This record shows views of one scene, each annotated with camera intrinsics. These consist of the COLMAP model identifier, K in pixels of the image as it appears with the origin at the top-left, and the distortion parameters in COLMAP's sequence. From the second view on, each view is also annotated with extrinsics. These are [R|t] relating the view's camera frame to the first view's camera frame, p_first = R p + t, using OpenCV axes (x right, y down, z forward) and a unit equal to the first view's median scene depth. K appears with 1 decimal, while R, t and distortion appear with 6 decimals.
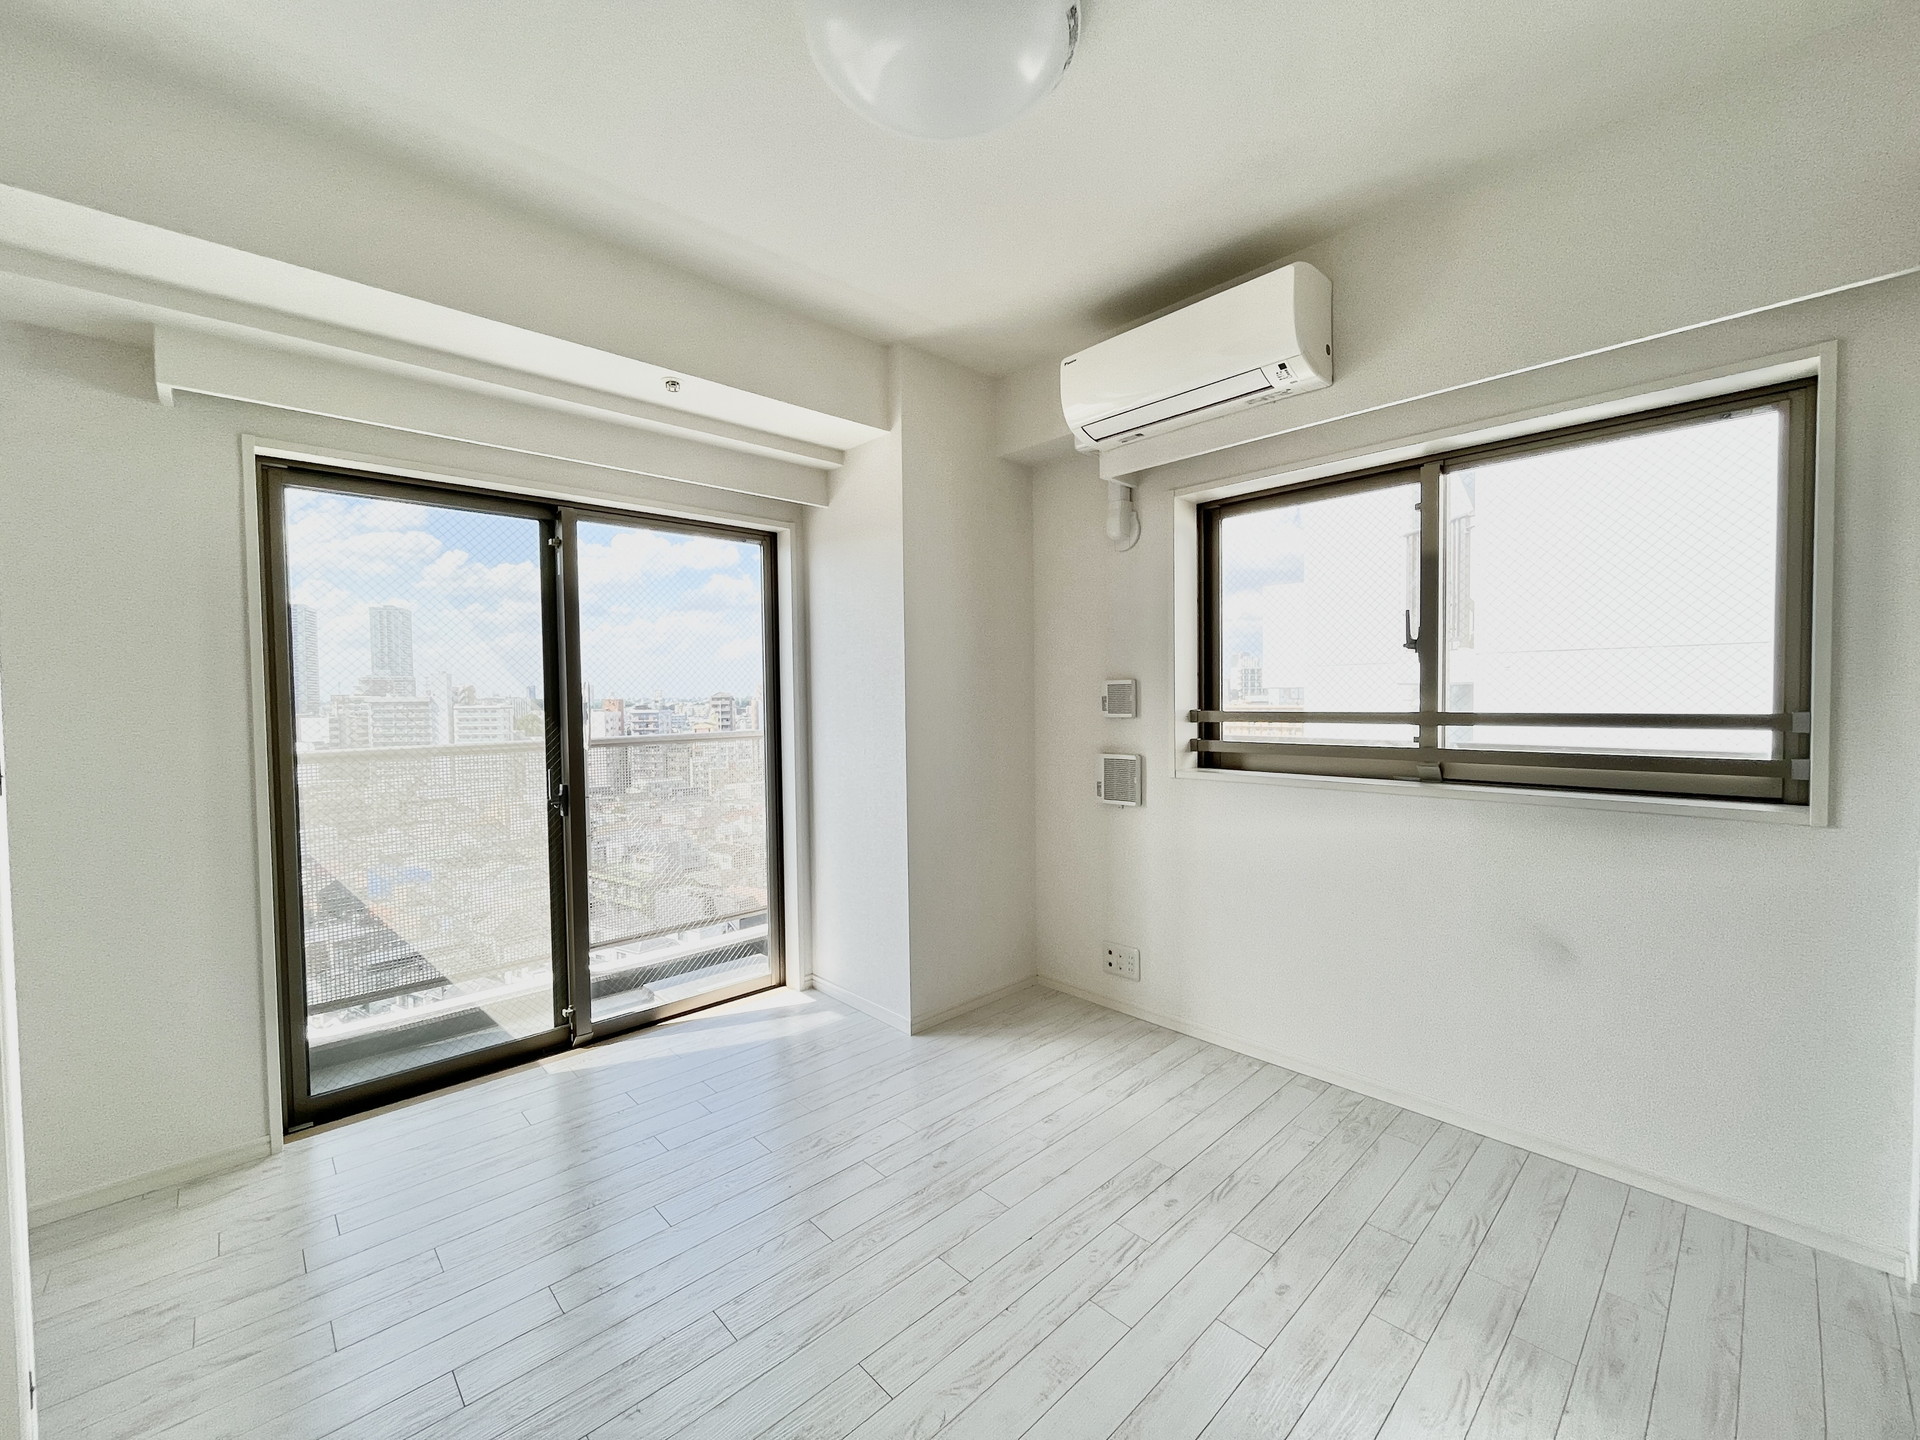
lens RADIAL K [[781.1, 0, 956.3], [0, 781.1, 719.9], [0, 0, 1]] dist [-0.002179, 0.000261]
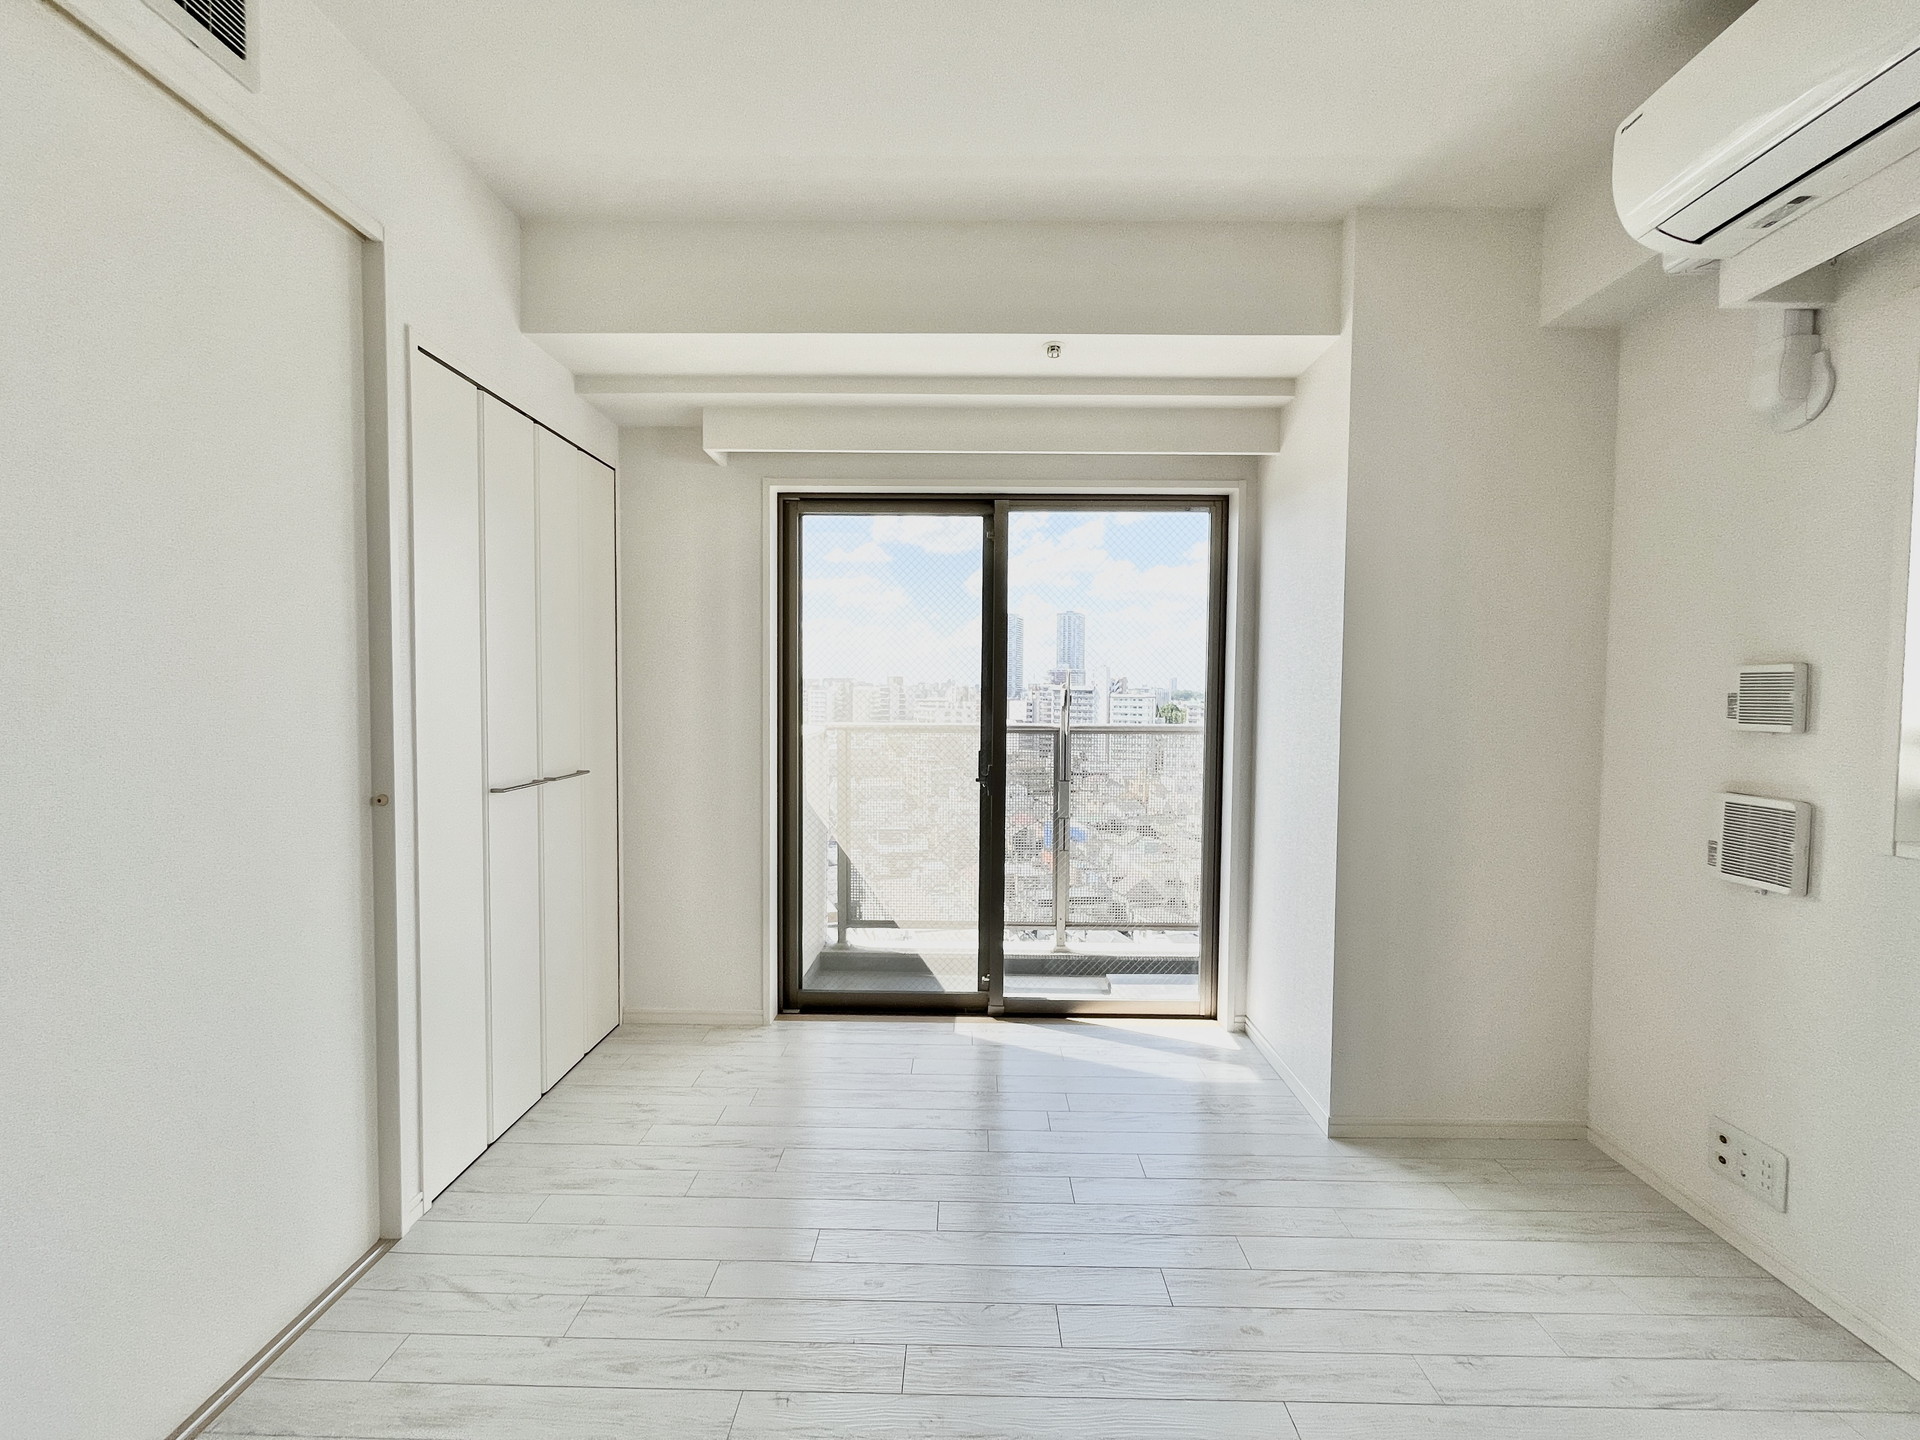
lens RADIAL K [[781.1, 0, 958.6], [0, 781.1, 717.4], [0, 0, 1]] dist [-0.002179, 0.000261]
pose [[0.718688, 0.043935, -0.693943, 0.193869], [-0.039681, 0.998967, 0.022150, -0.002838], [0.694199, 0.011618, 0.719689, 0.212069]]
